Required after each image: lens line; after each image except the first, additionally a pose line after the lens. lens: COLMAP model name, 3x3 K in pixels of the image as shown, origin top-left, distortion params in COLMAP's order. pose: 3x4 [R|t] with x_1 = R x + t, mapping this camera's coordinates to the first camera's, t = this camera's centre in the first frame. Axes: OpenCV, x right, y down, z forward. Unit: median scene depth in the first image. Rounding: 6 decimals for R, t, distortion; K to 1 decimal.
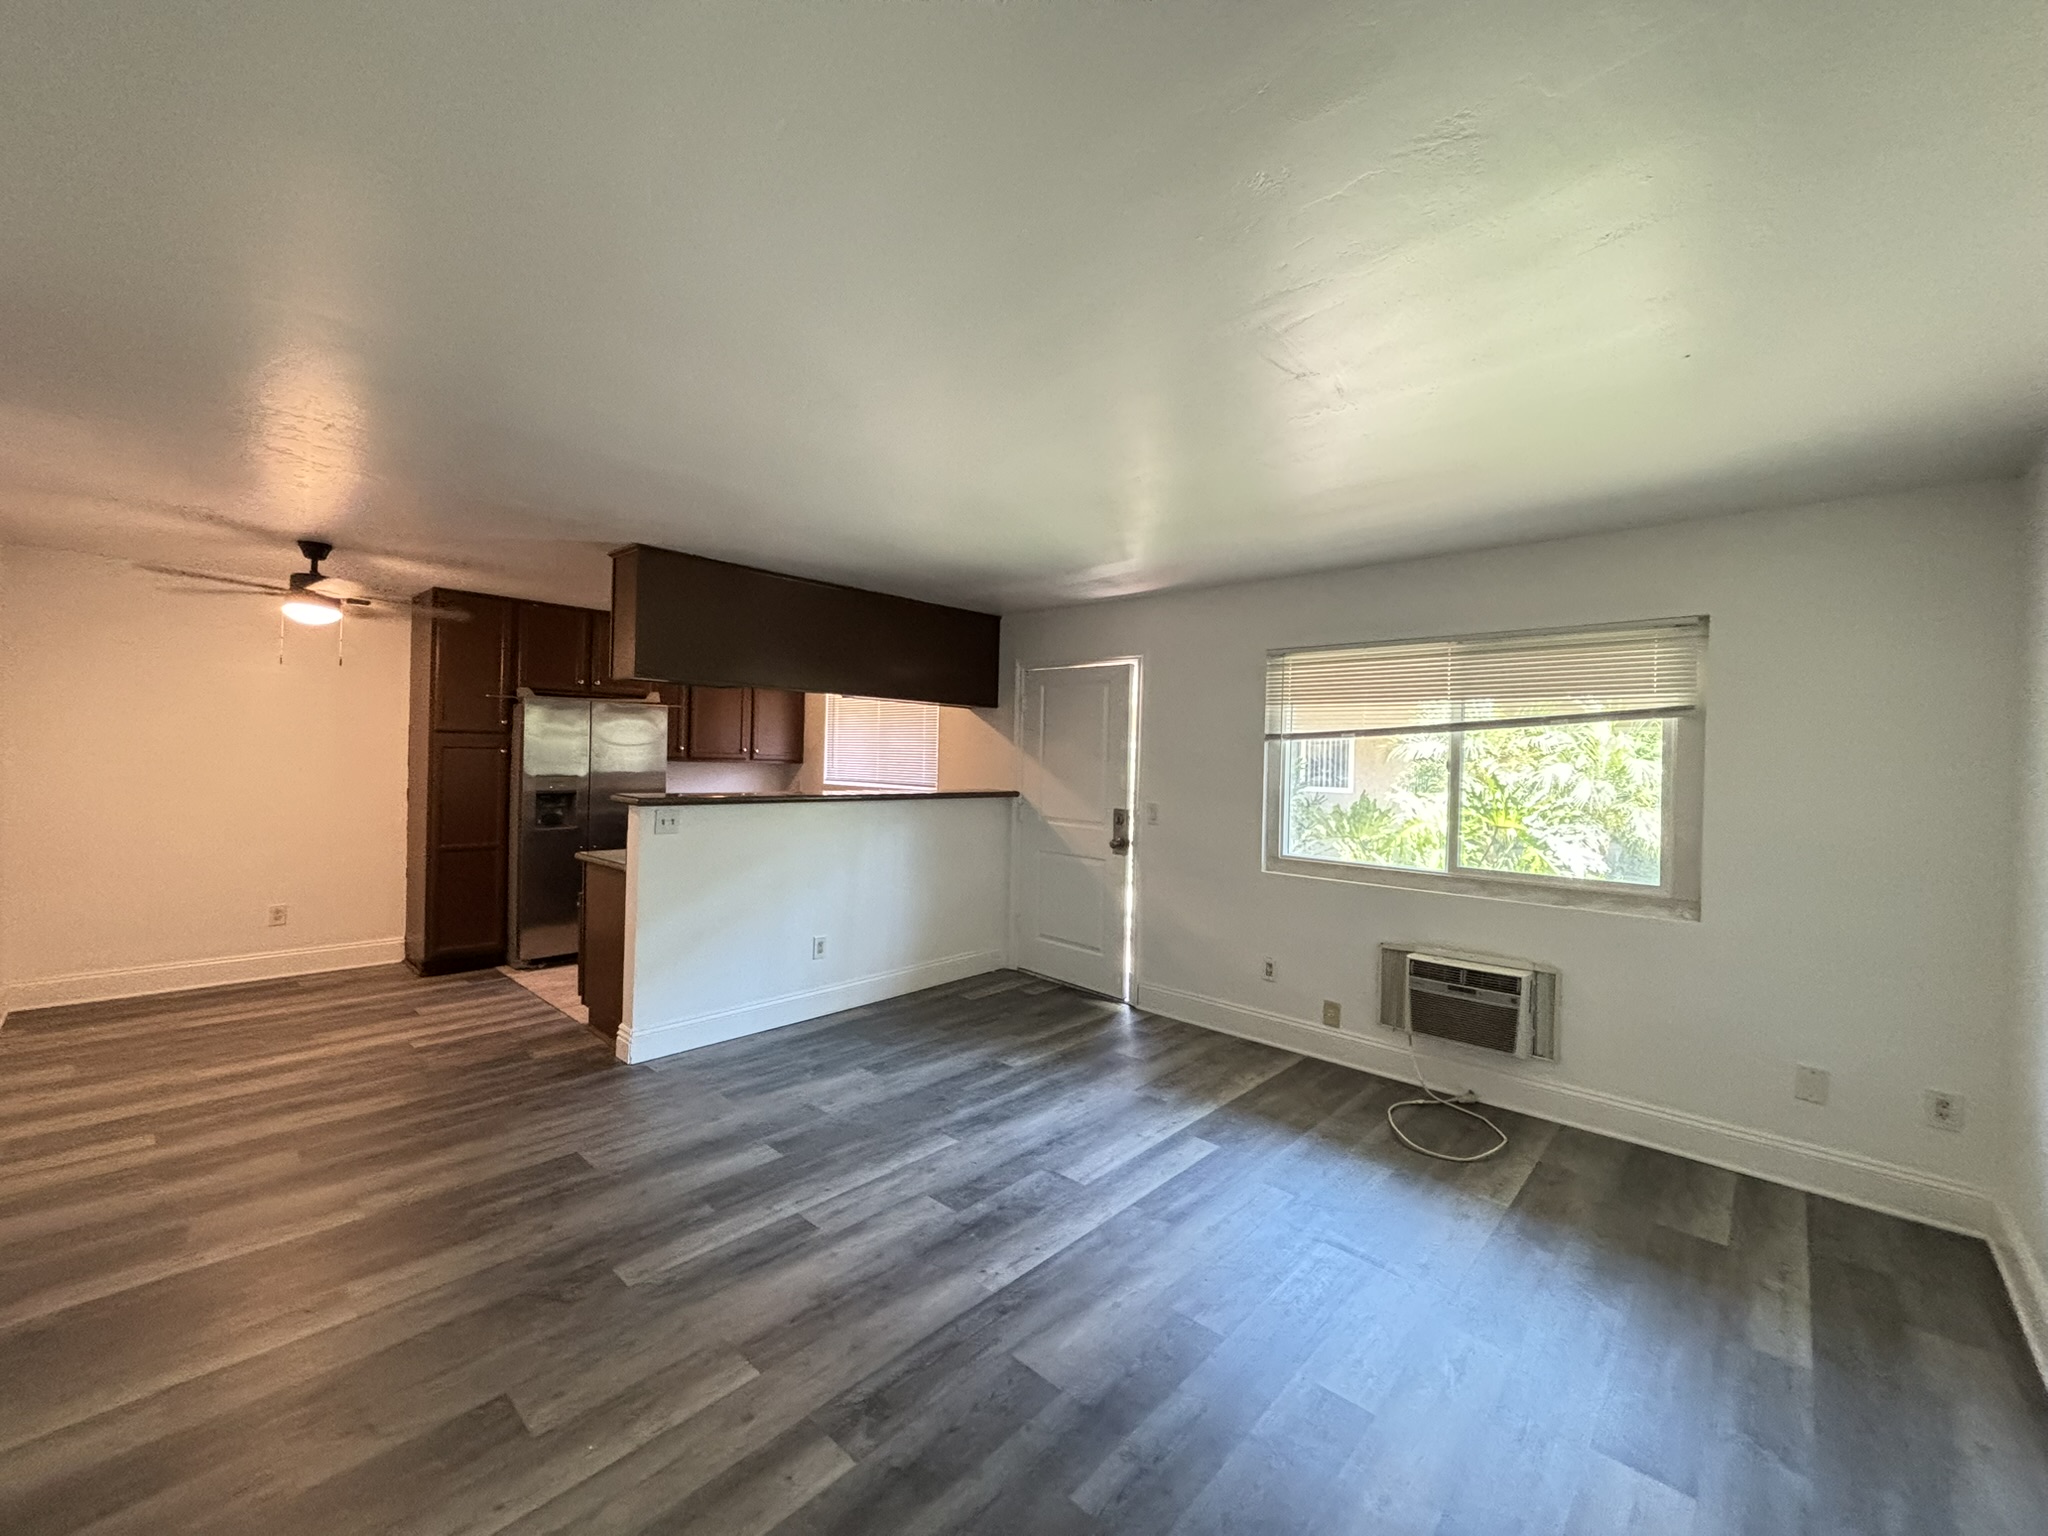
lens RADIAL K [[828.5, 0, 1022.3], [0, 828.5, 757.5], [0, 0, 1]] dist [0.008832, 0.000193]
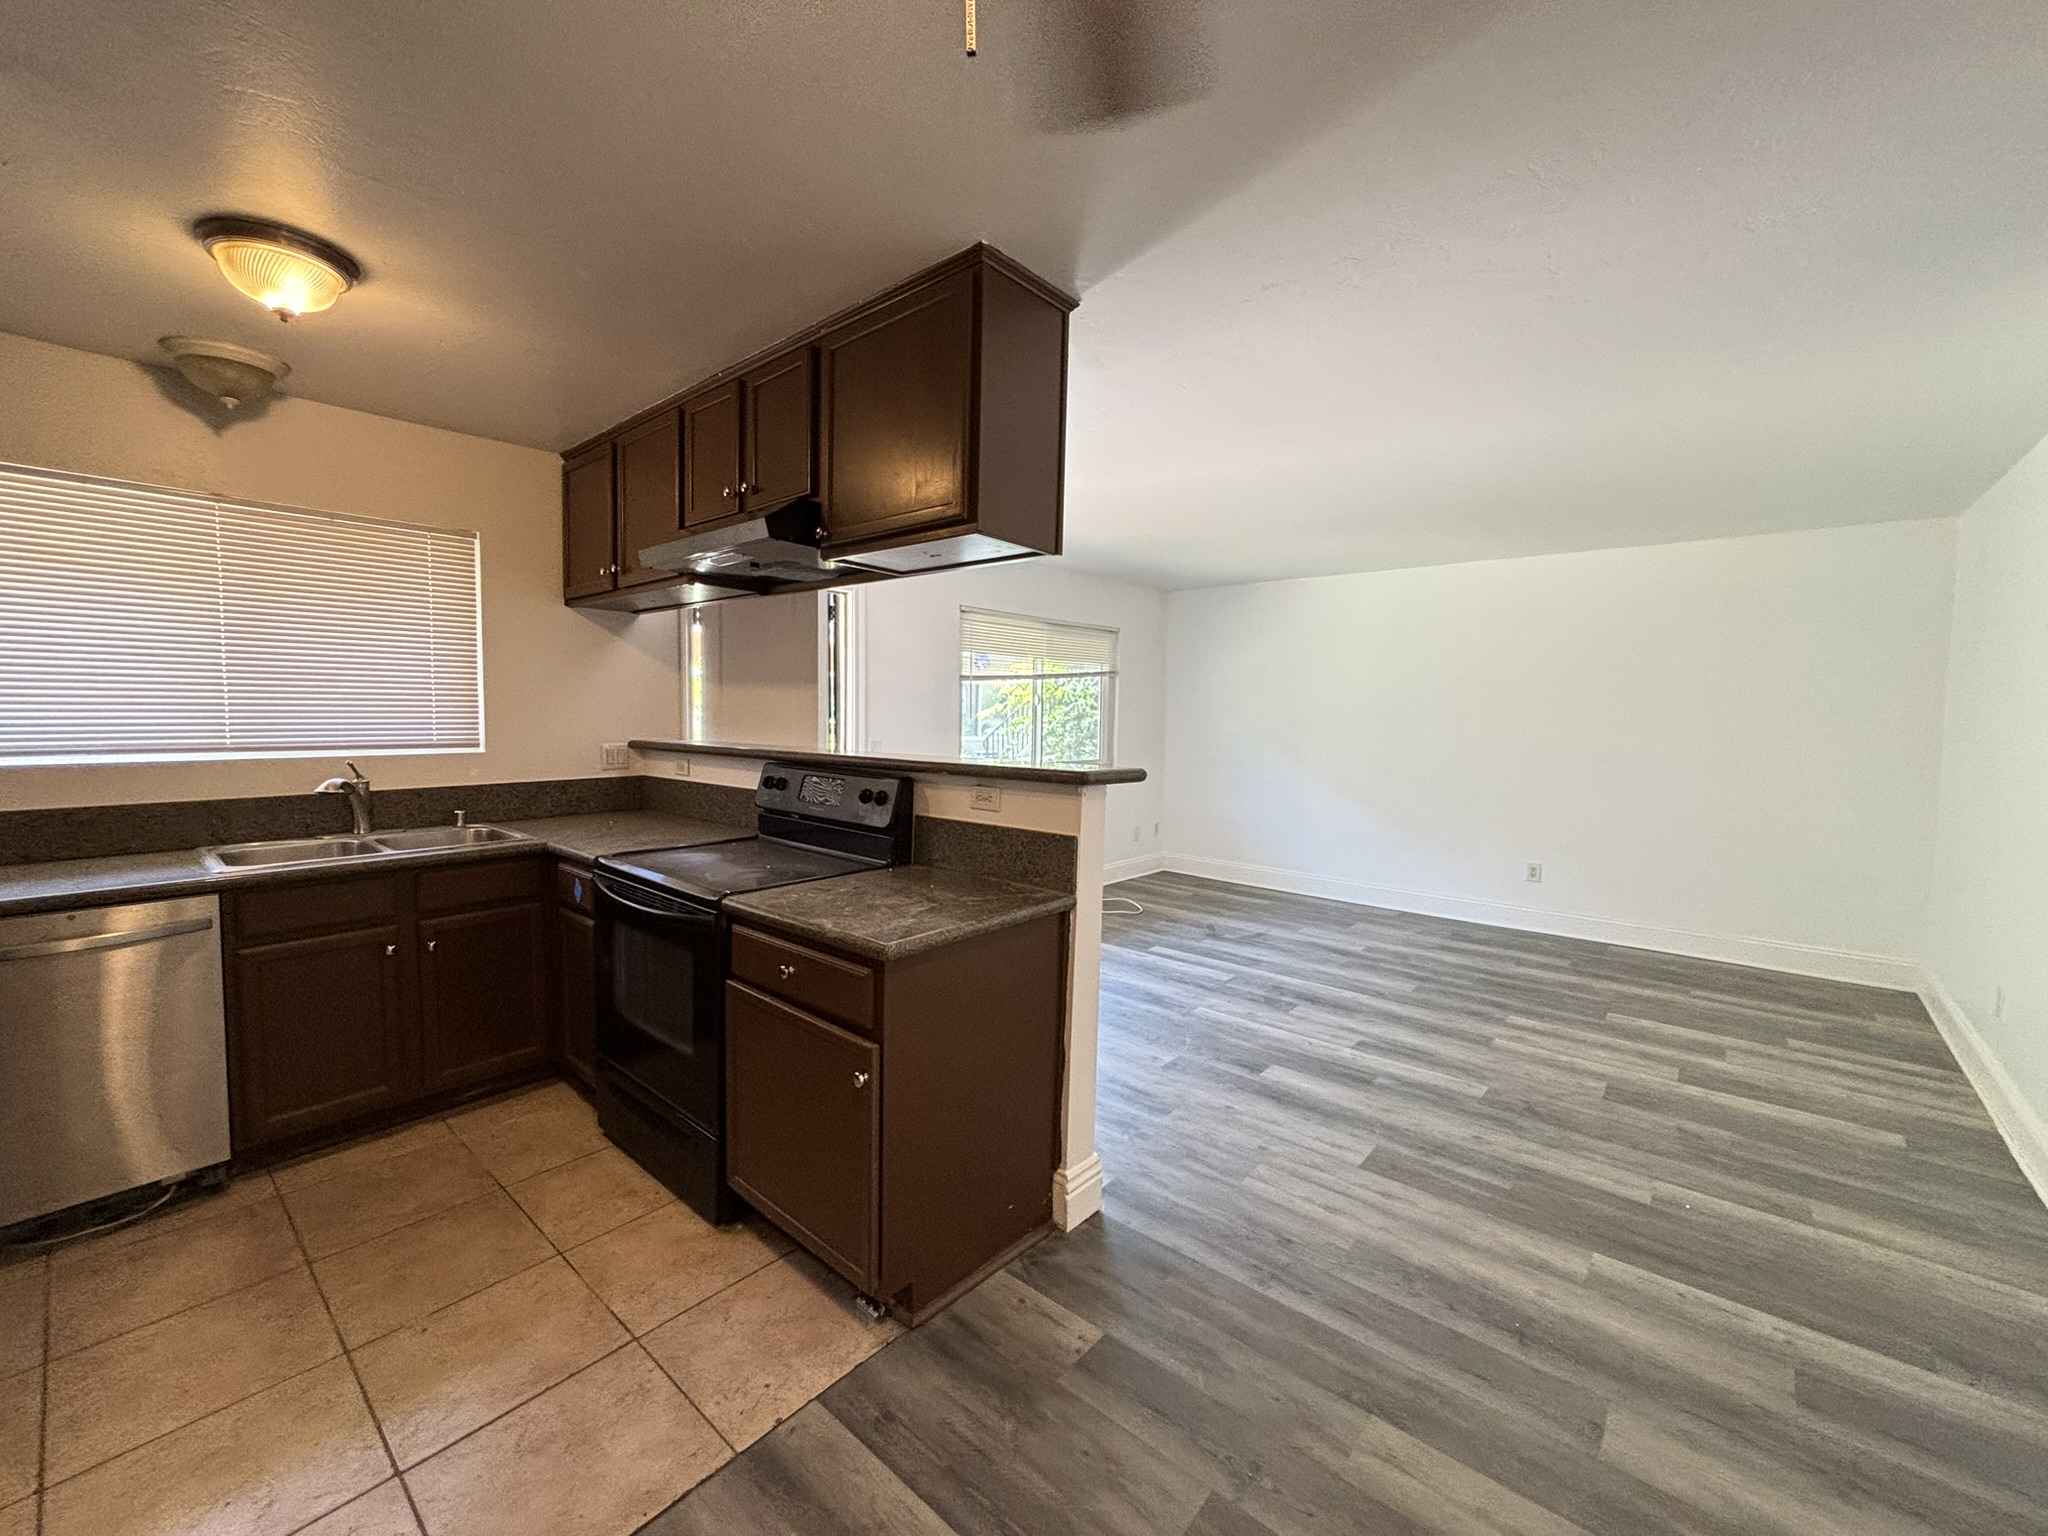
lens RADIAL K [[820.2, 0, 1020.7], [0, 820.2, 771.4], [0, 0, 1]] dist [0.002078, 0.000057]
pose [[-0.034905, -0.095604, 0.994807, -1.105979], [-0.013941, 0.995364, 0.095168, -0.004816], [-0.999293, -0.010546, -0.036076, 1.155512]]
